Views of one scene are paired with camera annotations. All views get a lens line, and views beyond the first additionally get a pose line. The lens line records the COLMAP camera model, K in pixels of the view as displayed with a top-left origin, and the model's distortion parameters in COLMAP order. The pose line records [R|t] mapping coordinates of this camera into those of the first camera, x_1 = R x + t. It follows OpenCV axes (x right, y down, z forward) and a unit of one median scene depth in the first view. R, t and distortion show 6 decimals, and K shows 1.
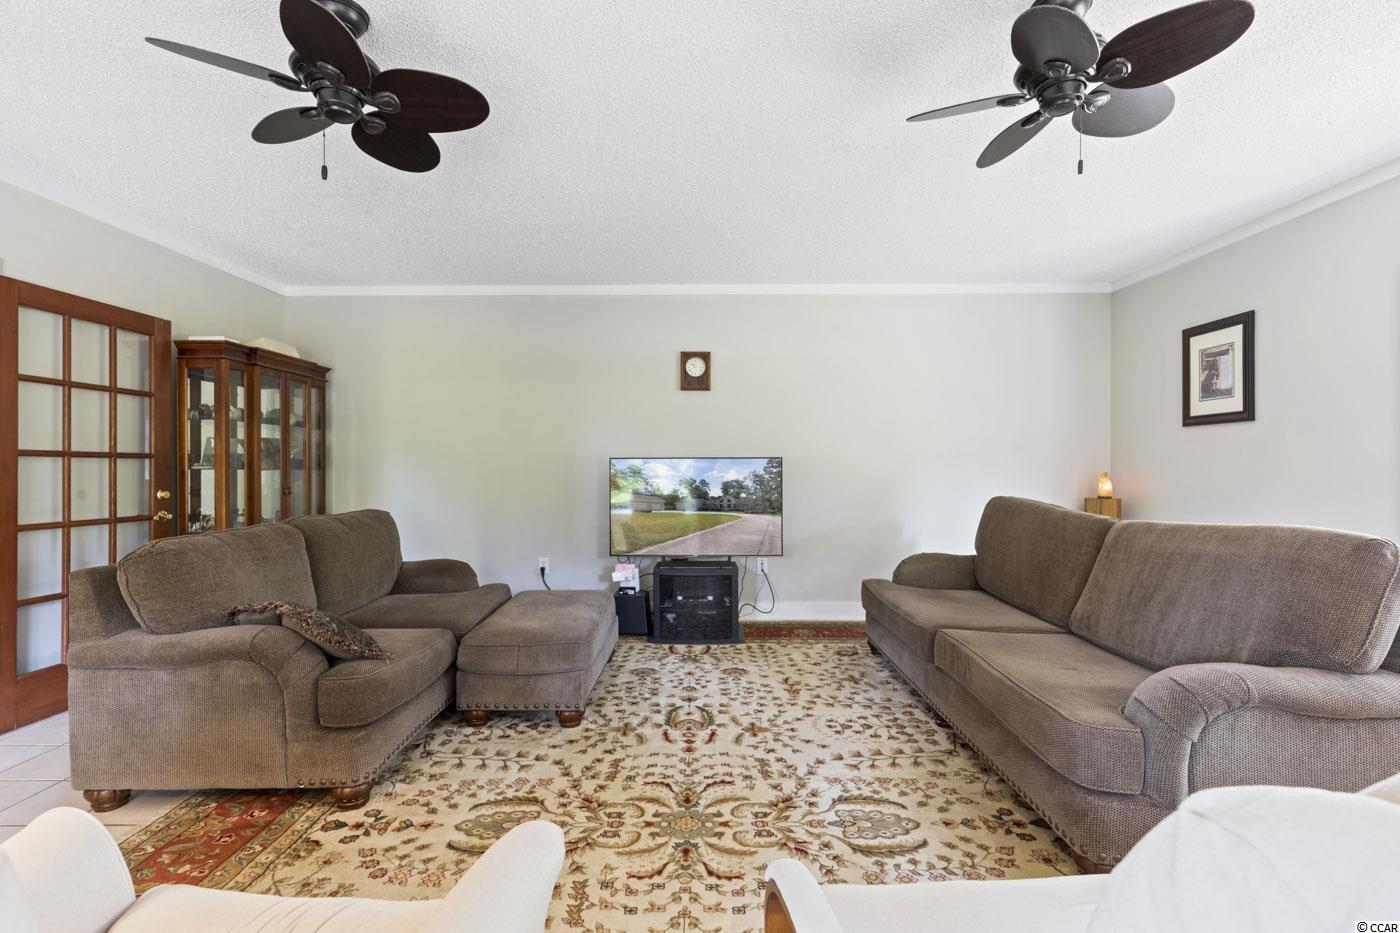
lens RADIAL K [[622.0, 0, 700.0], [0, 622.0, 466.5], [0, 0, 1]] dist [0.000482, -0.000016]
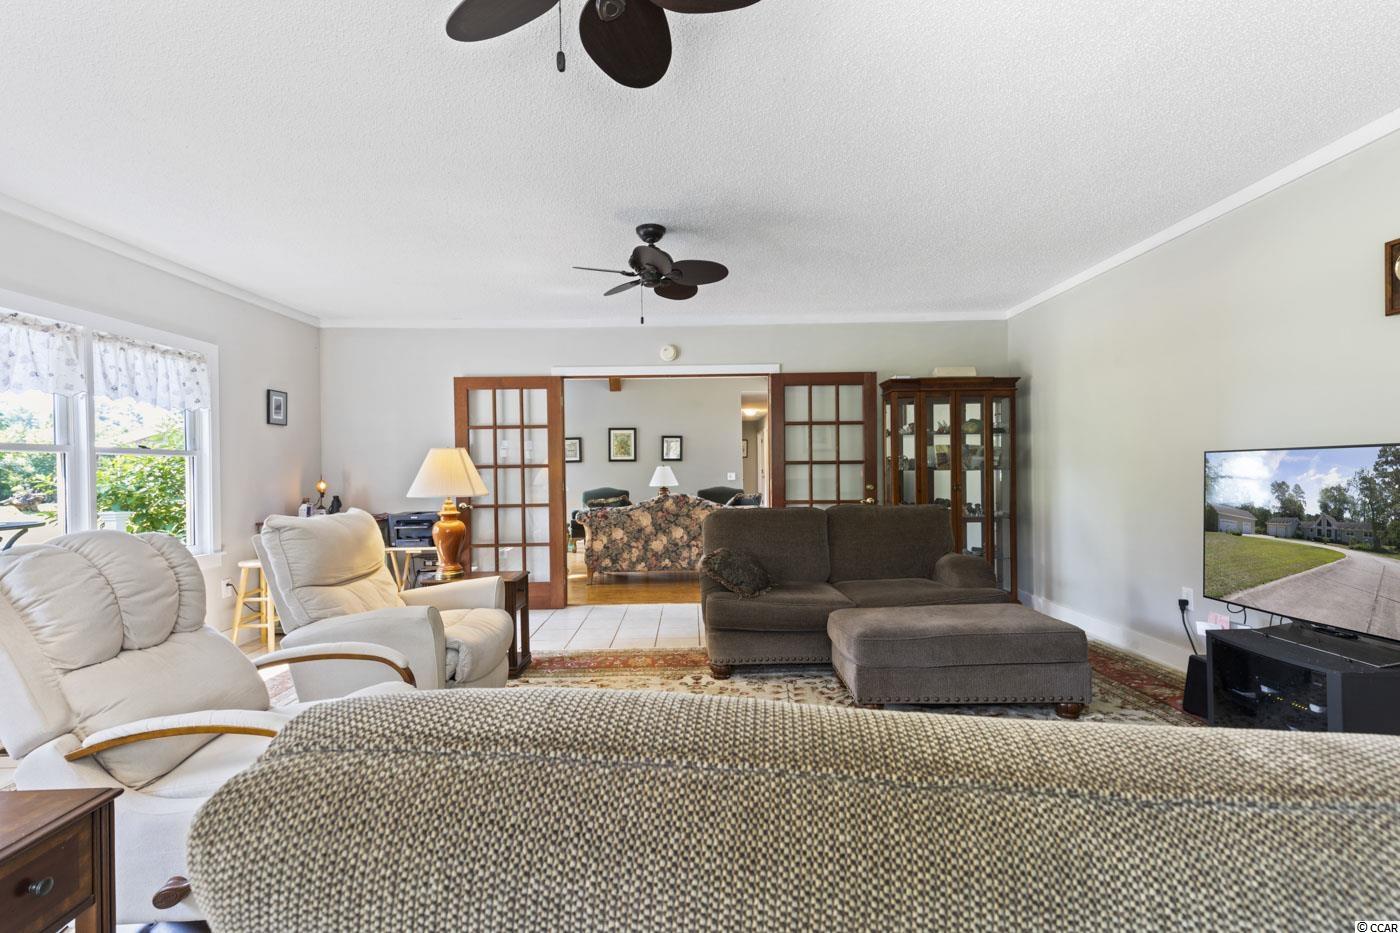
lens RADIAL K [[622.0, 0, 700.0], [0, 622.0, 466.5], [0, 0, 1]] dist [0.000482, -0.000016]
pose [[0.018007, -0.010437, -0.999783, 0.660587], [0.014011, 0.999850, -0.010185, 0.003899], [0.999740, -0.013824, 0.018150, 0.566947]]
